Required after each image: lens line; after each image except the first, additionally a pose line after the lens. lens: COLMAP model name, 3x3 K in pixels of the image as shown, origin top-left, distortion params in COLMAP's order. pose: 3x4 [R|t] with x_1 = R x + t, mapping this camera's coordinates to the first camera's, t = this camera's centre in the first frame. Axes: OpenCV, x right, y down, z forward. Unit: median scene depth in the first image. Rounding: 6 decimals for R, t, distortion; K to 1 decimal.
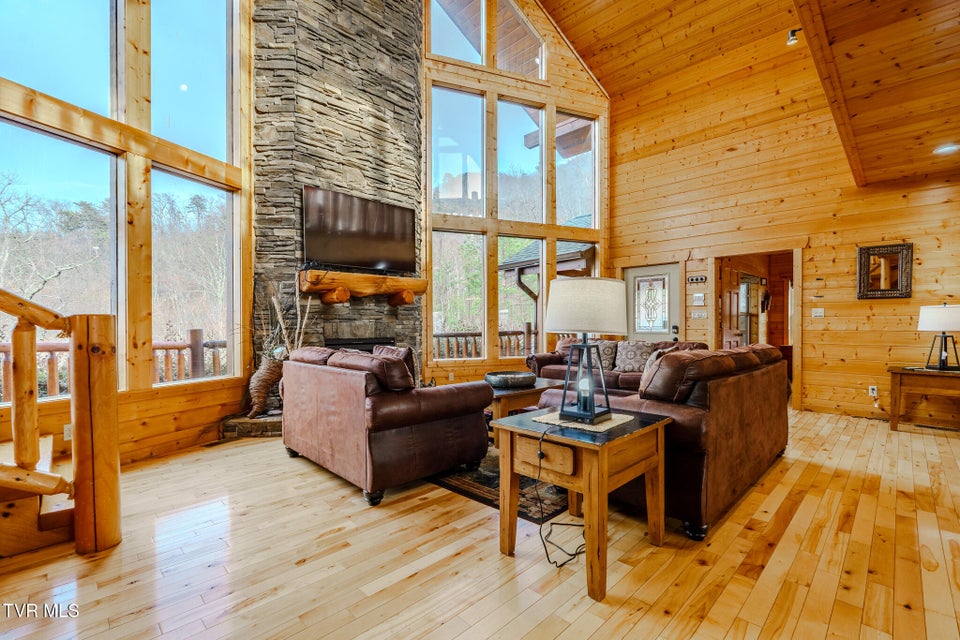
lens RADIAL K [[428.0, 0, 483.1], [0, 428.0, 324.4], [0, 0, 1]] dist [0.003215, 0.001015]
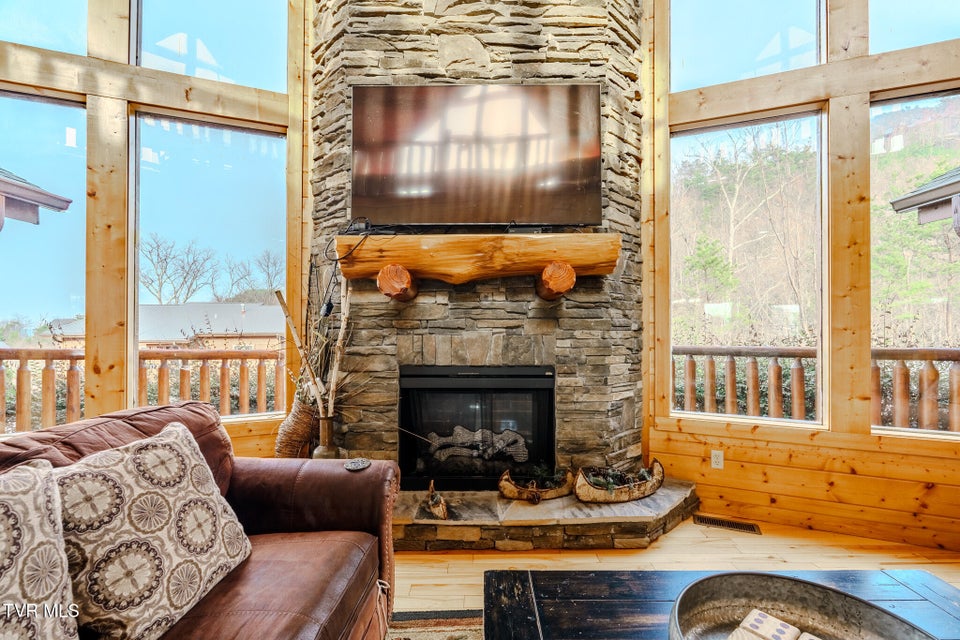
lens RADIAL K [[428.0, 0, 478.9], [0, 428.0, 318.9], [0, 0, 1]] dist [0.003215, 0.001015]
pose [[0.706382, -0.003100, -0.707824, 0.074960], [-0.000536, 0.999988, -0.004914, -0.019620], [0.707831, 0.003851, 0.706372, 0.636061]]
